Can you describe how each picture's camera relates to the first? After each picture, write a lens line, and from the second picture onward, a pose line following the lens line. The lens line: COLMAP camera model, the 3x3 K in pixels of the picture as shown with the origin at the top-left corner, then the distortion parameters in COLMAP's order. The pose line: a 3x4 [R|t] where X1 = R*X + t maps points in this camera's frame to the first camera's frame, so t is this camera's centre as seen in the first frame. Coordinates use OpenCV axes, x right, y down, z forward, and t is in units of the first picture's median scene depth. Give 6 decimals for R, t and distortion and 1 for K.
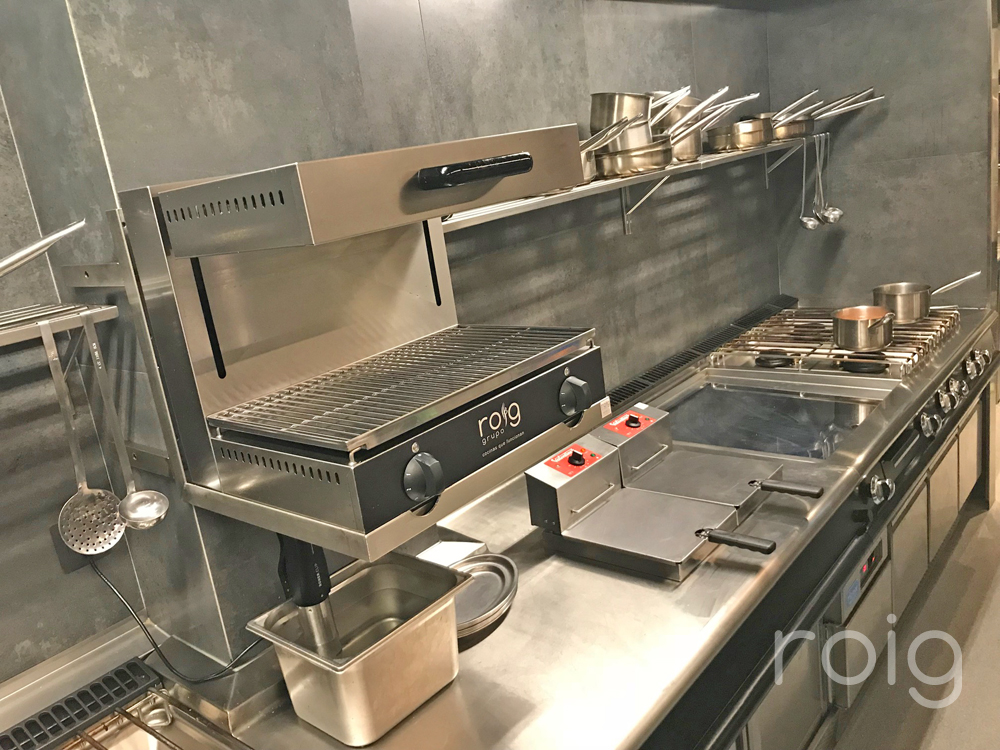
lens RADIAL K [[819.6, 0, 500.0], [0, 819.6, 375.0], [0, 0, 1]] dist [0.009406, 0.001216]
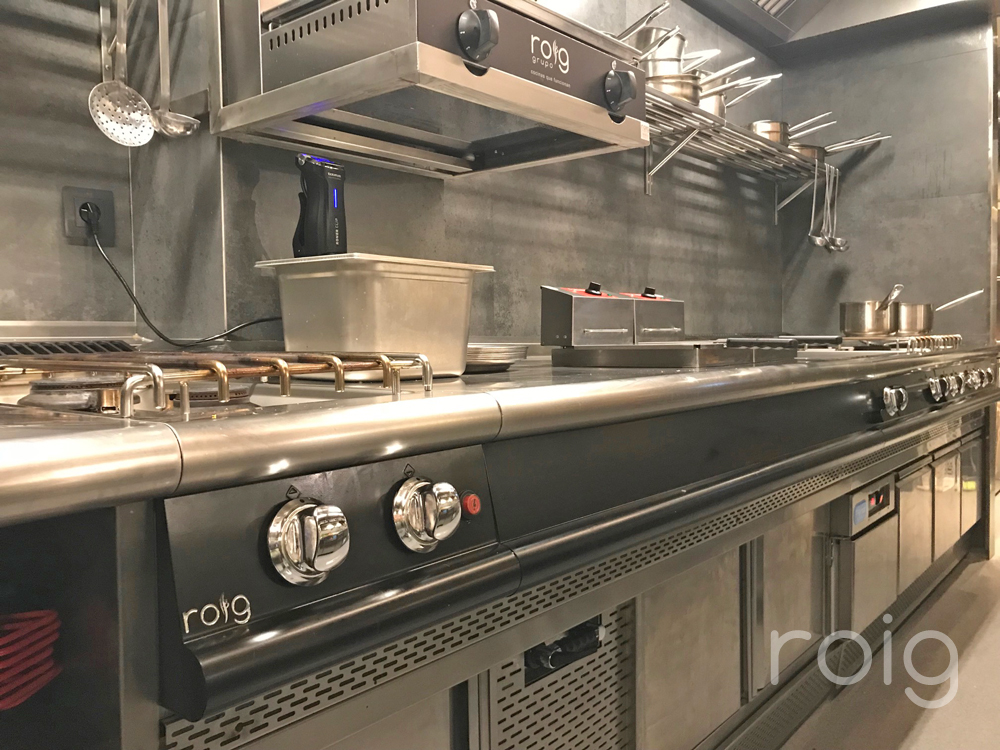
lens RADIAL K [[819.6, 0, 500.0], [0, 819.6, 375.0], [0, 0, 1]] dist [0.009406, 0.001216]
pose [[0.992273, 0.123772, 0.008674, -0.009809], [-0.119096, 0.969729, -0.213171, 0.304640], [-0.034796, 0.210491, 0.976976, 0.048204]]
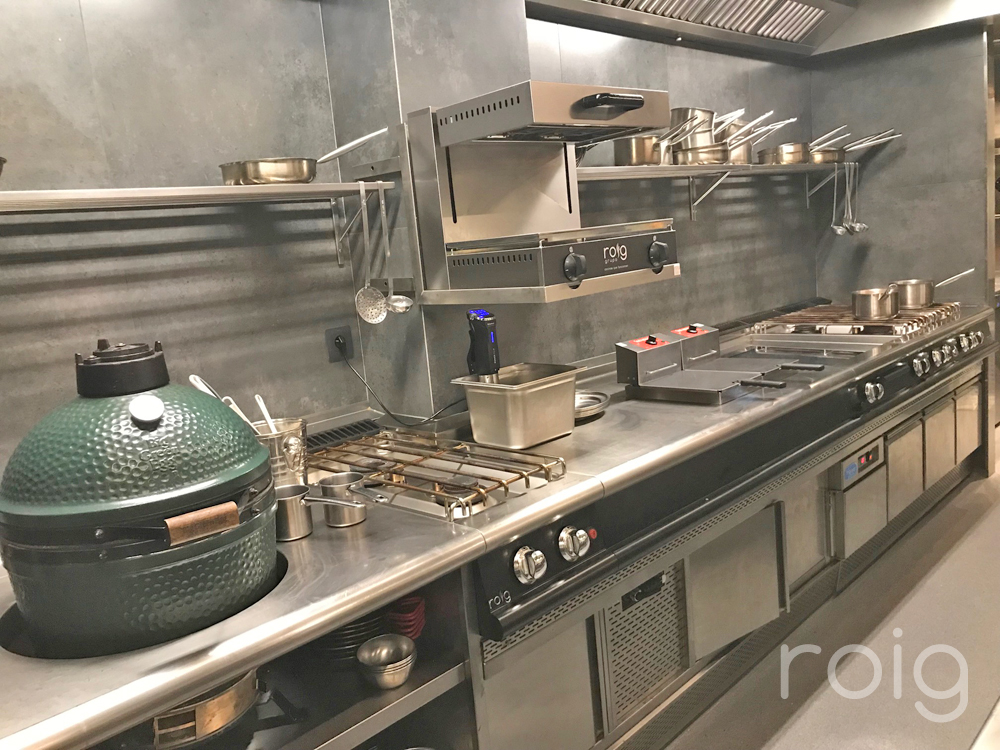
lens RADIAL K [[813.3, 0, 504.0], [0, 813.3, 378.0], [0, 0, 1]] dist [0.006092, -0.000372]
pose [[0.996156, 0.056984, -0.066523, -0.048004], [-0.062451, 0.994572, -0.083229, 0.217478], [0.061419, 0.087064, 0.994308, -0.312036]]
